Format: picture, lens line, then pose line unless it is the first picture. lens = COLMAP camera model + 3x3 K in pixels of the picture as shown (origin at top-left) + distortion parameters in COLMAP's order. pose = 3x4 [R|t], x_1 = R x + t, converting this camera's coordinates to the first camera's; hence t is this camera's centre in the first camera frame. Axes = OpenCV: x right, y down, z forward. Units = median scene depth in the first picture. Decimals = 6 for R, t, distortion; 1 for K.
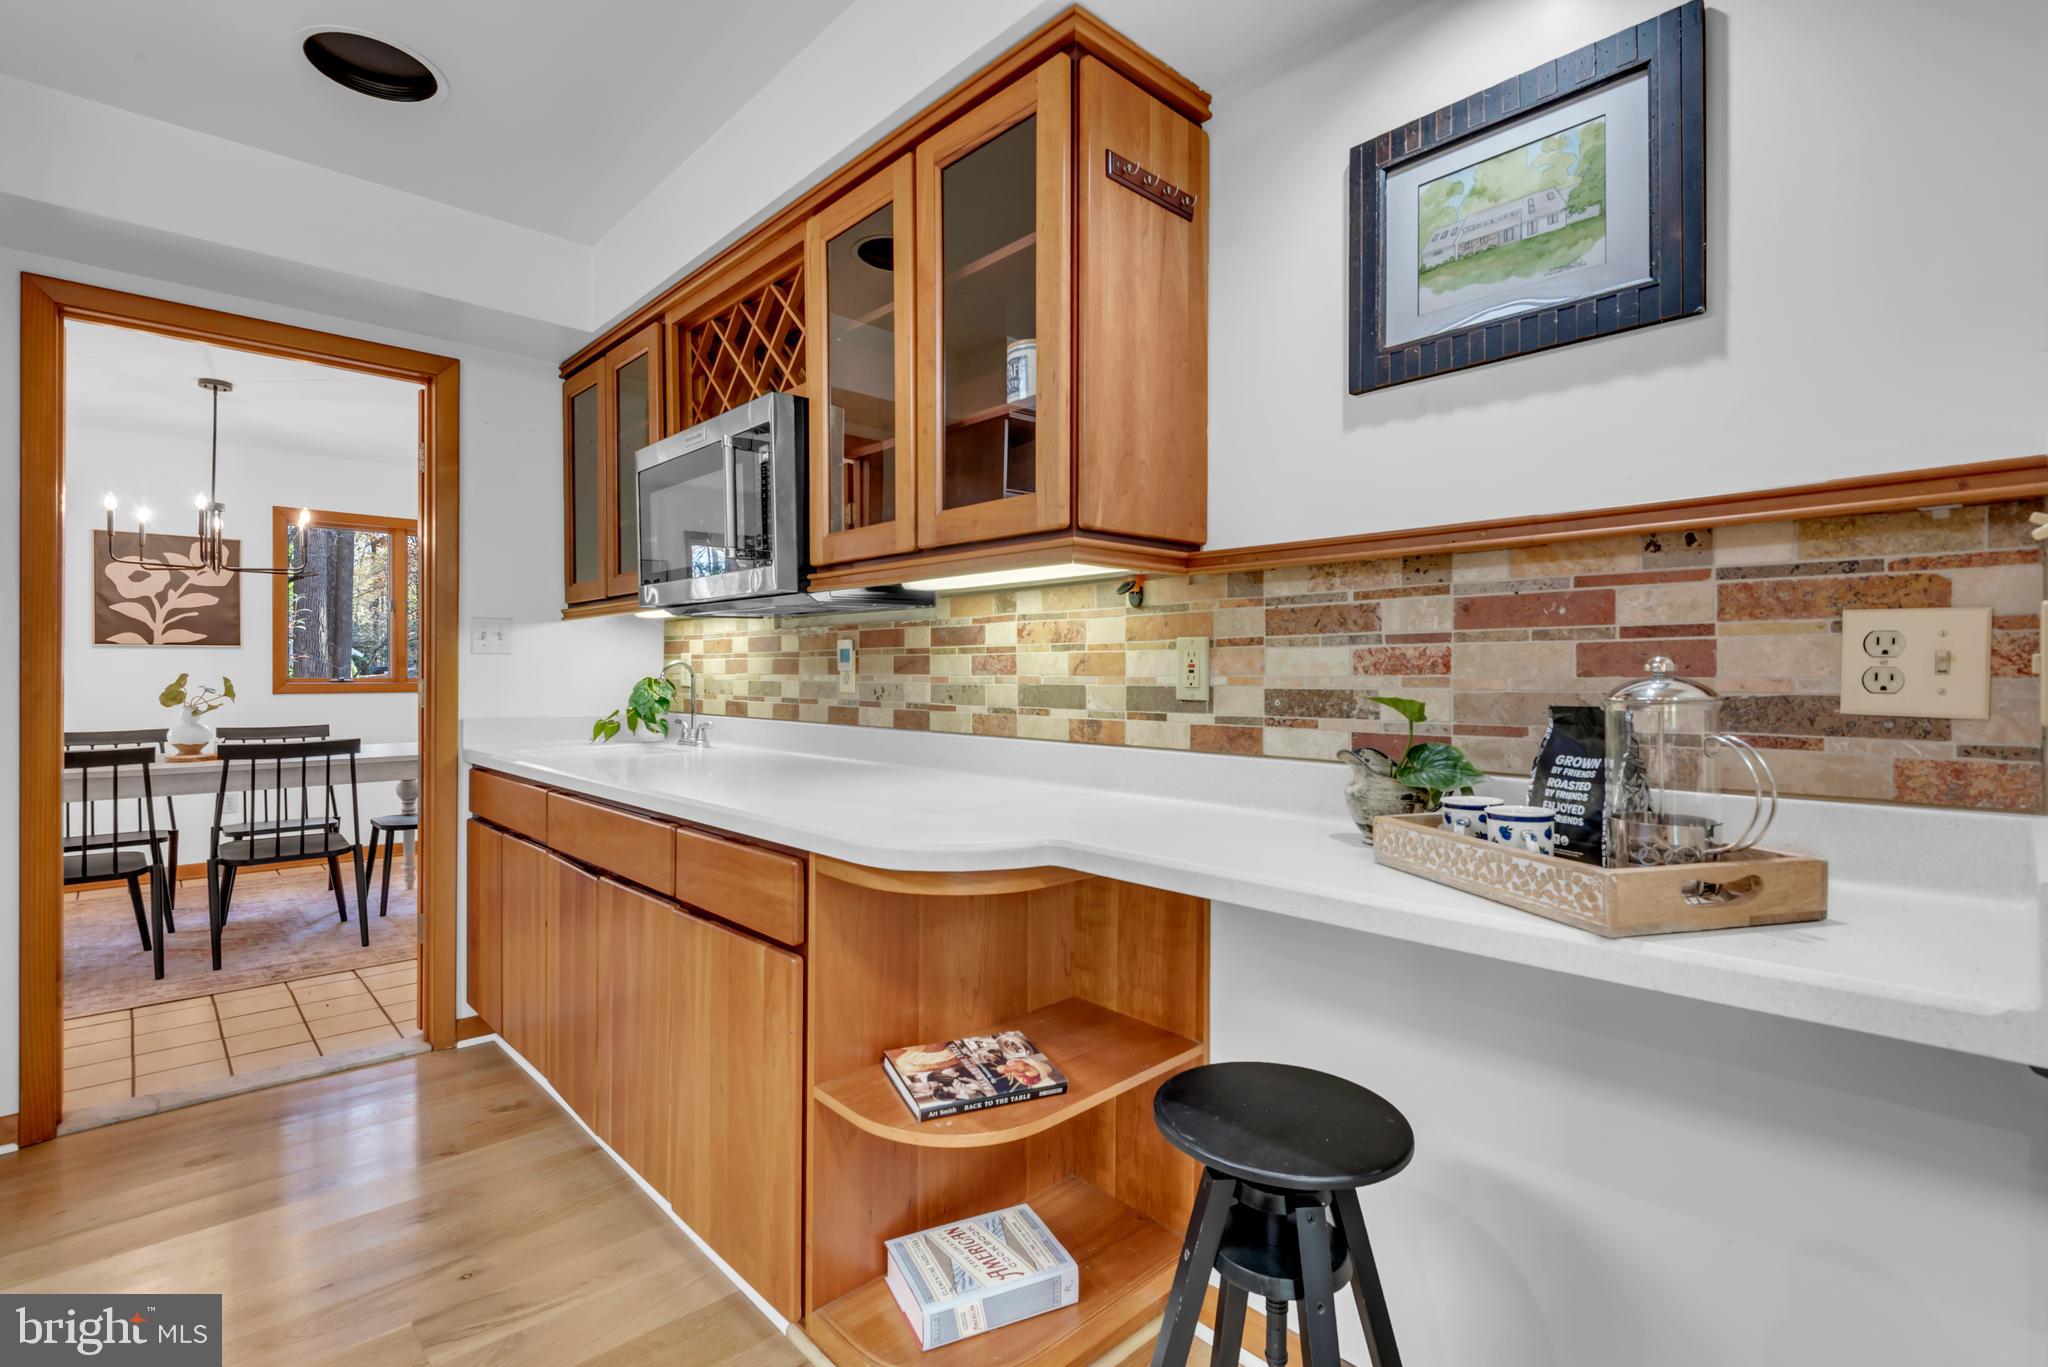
lens RADIAL K [[956.2, 0, 1013.5], [0, 956.2, 669.4], [0, 0, 1]] dist [0.021608, -0.013032]
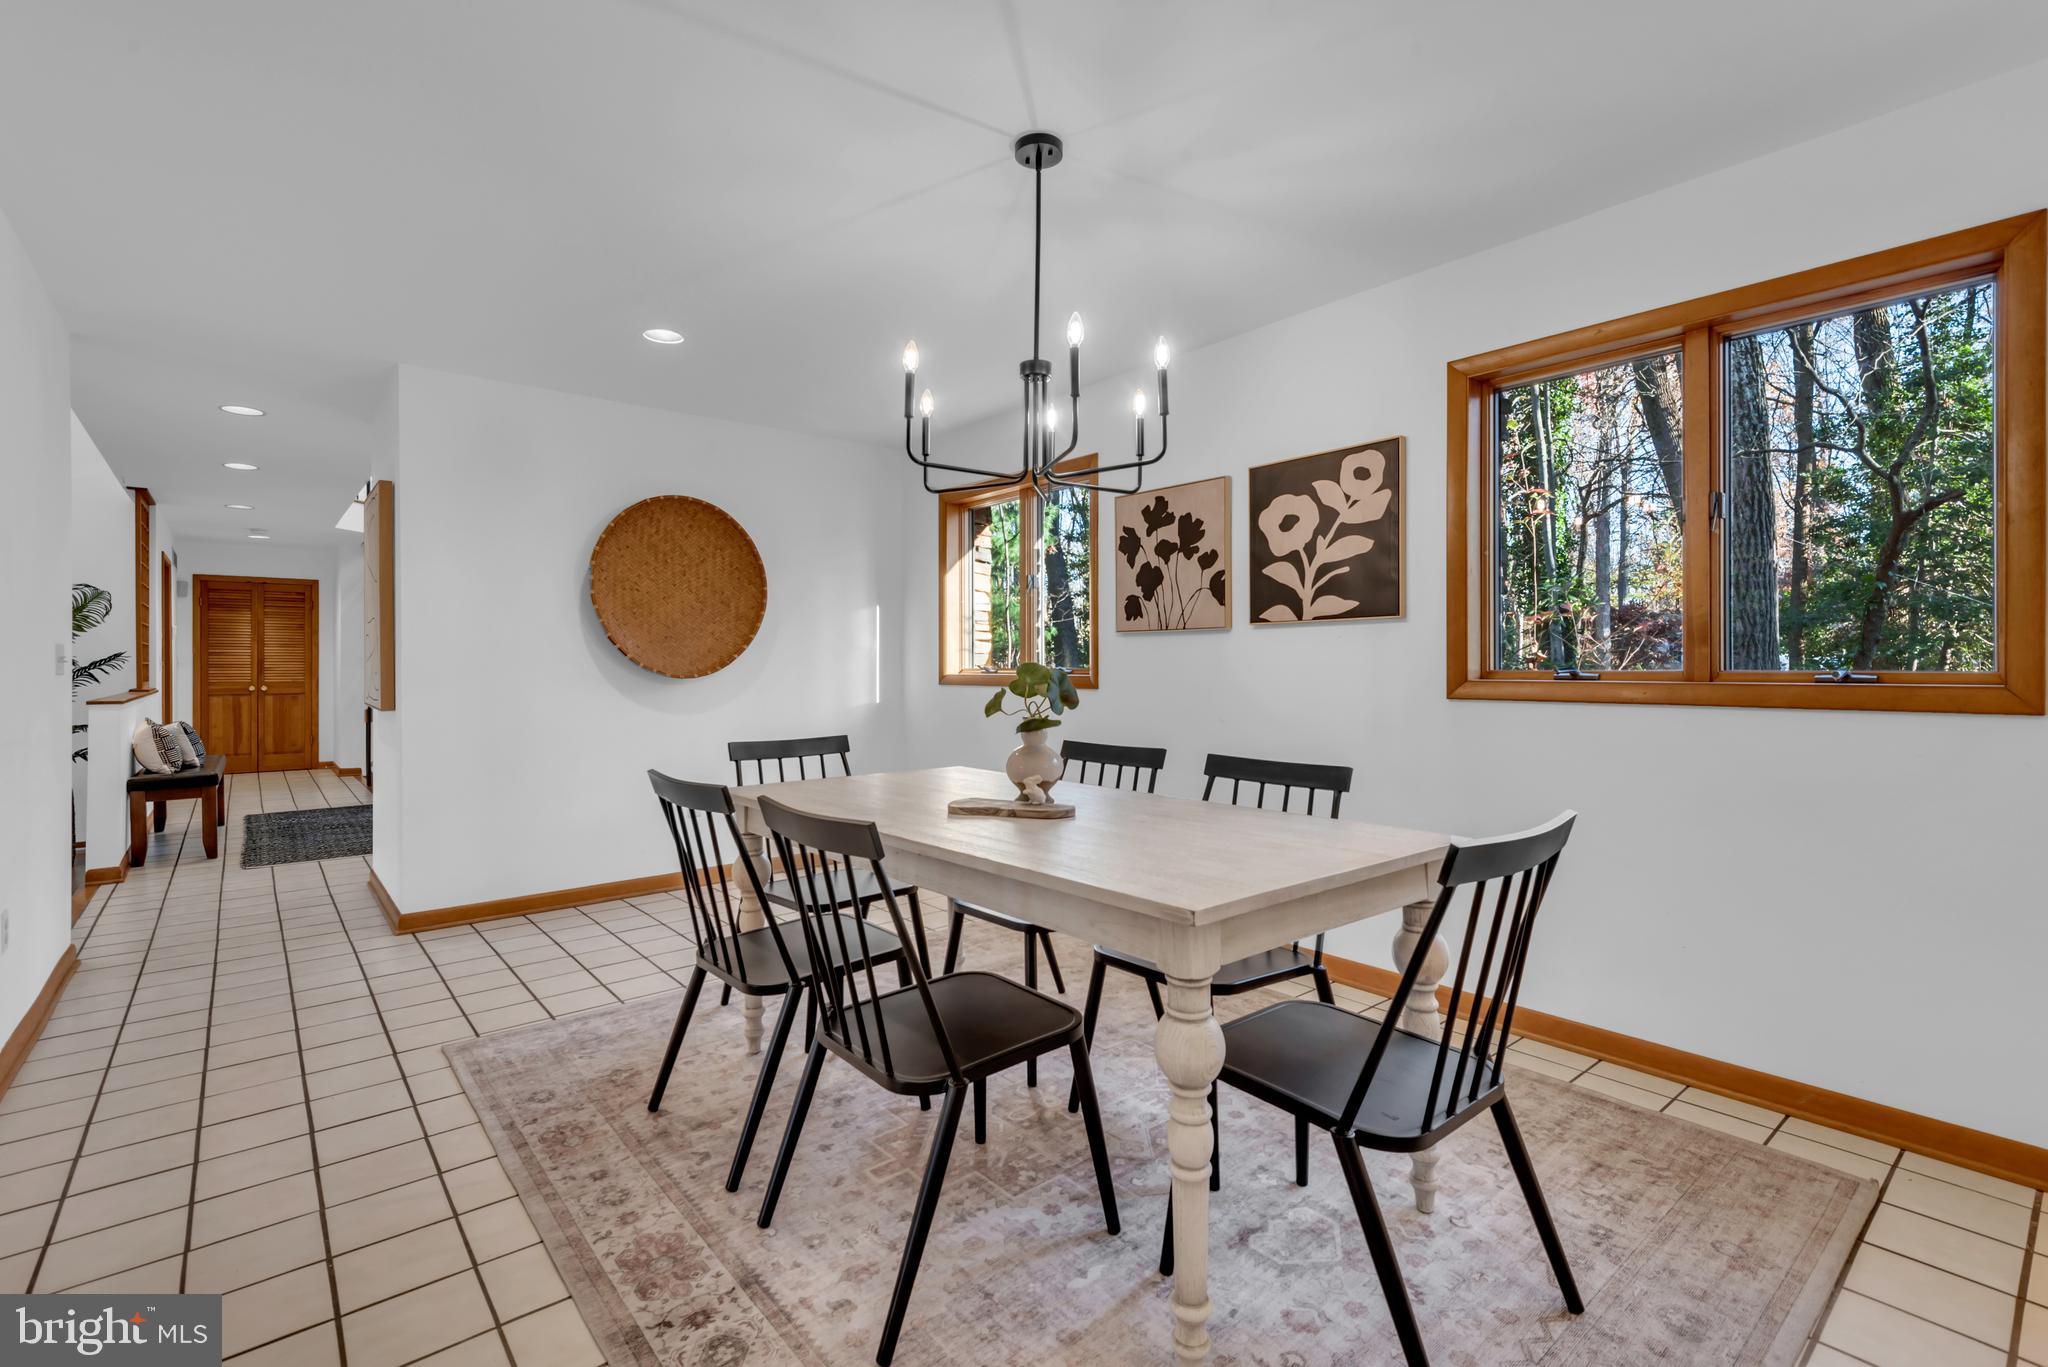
lens RADIAL K [[927.1, 0, 1017.3], [0, 927.1, 664.9], [0, 0, 1]] dist [0.040273, -0.015284]
pose [[-0.047715, -0.000879, -0.998861, -0.271618], [0.002131, 0.999997, -0.000982, 0.006655], [0.998859, -0.002176, -0.047713, 0.987921]]
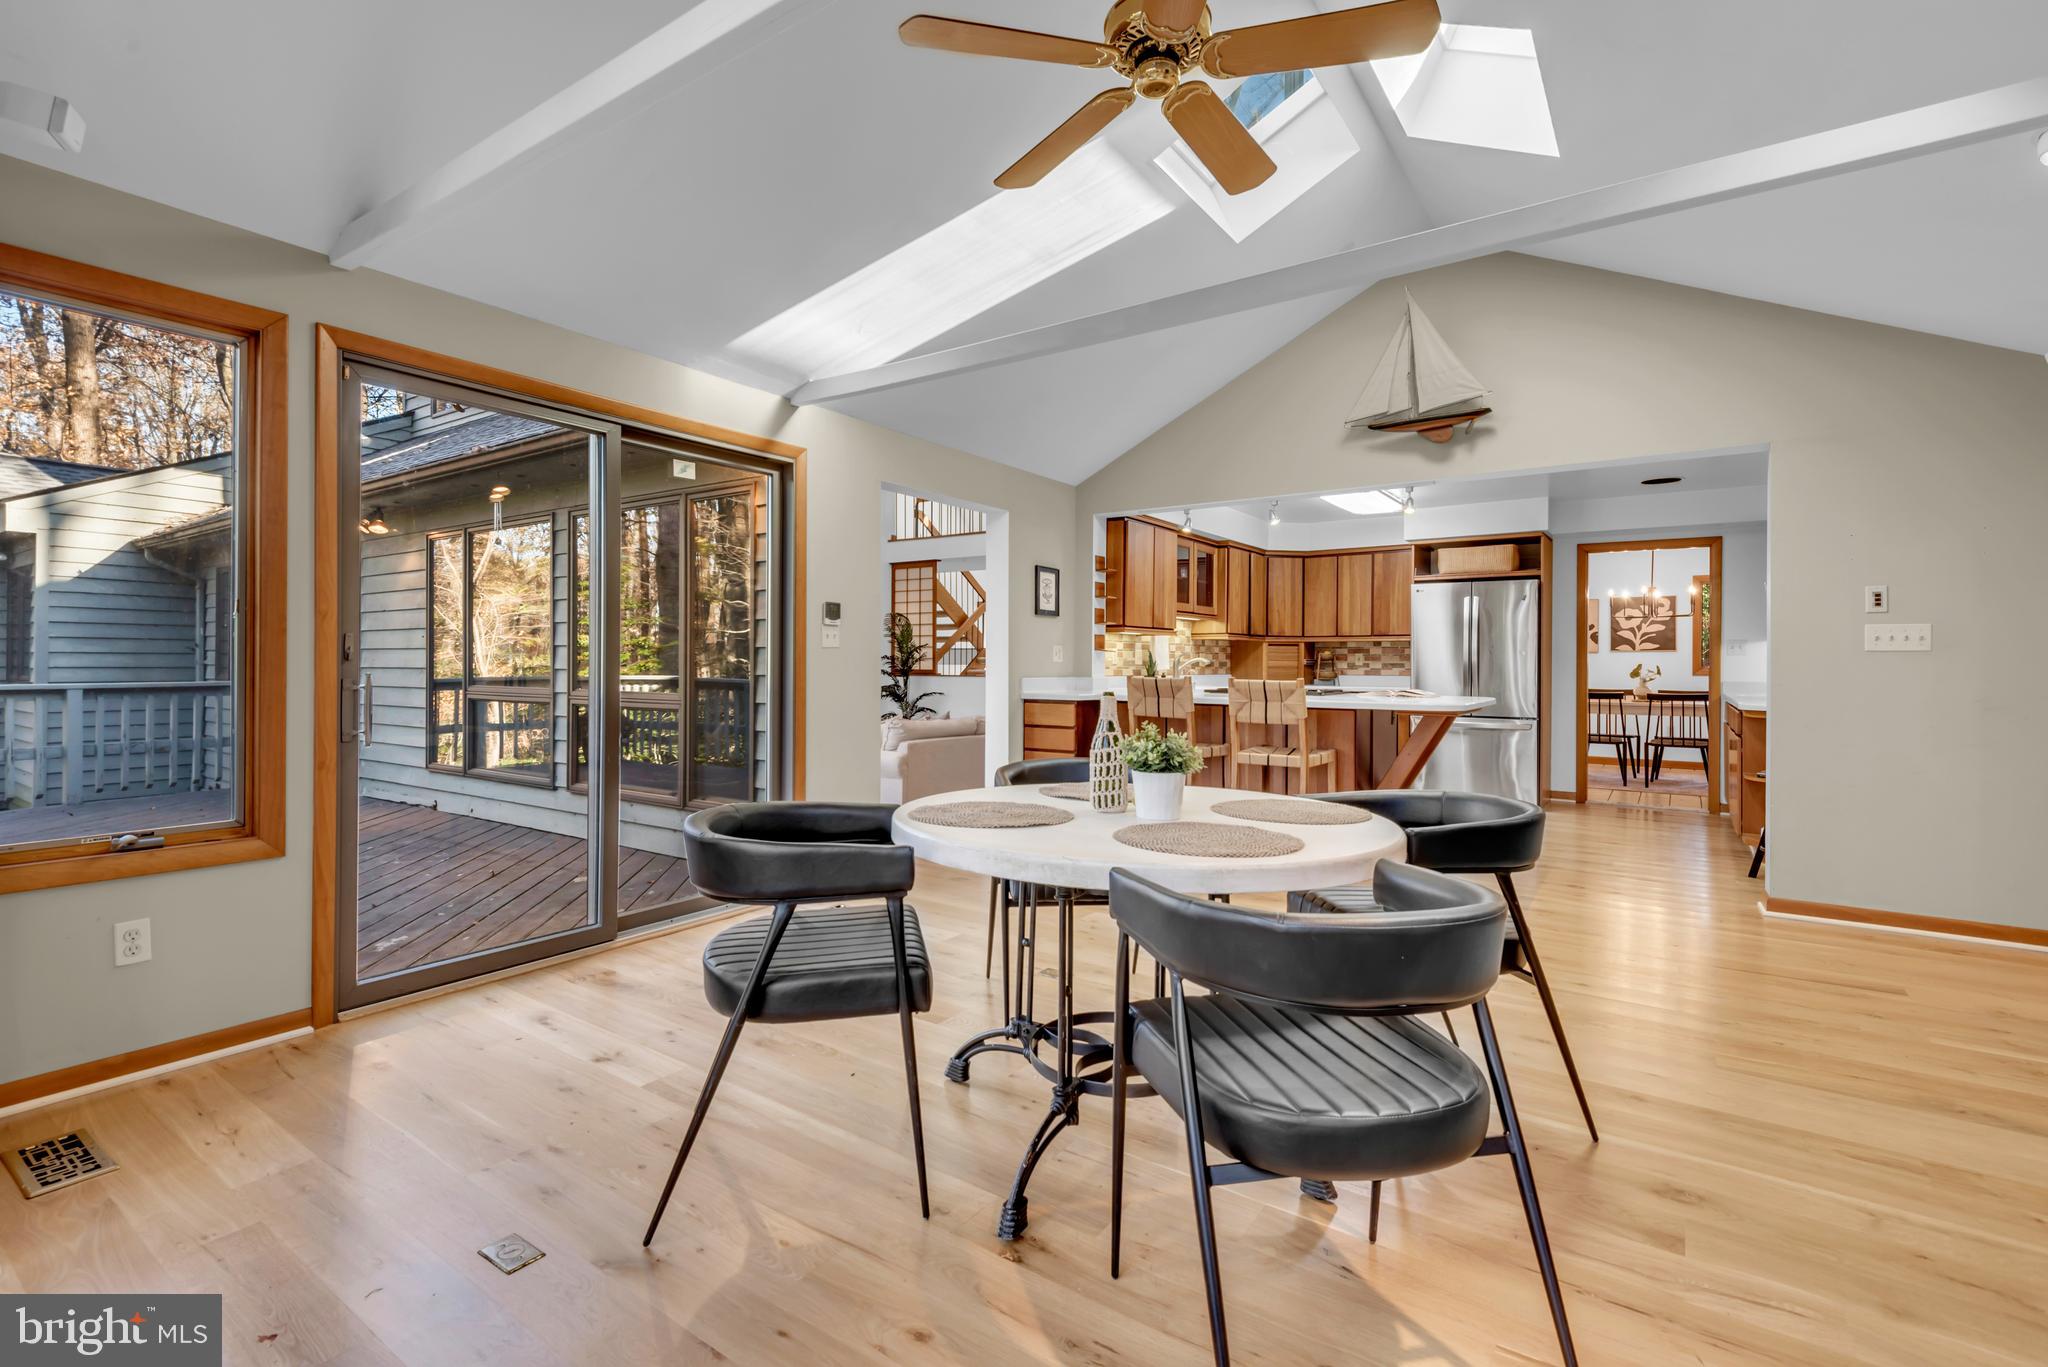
lens RADIAL K [[927.1, 0, 1017.3], [0, 927.1, 664.9], [0, 0, 1]] dist [0.040273, -0.015284]
pose [[0.218446, 0.004385, -0.975839, 0.936417], [-0.004862, 0.999982, 0.003405, 0.005758], [0.975837, 0.004001, 0.218463, -0.872783]]
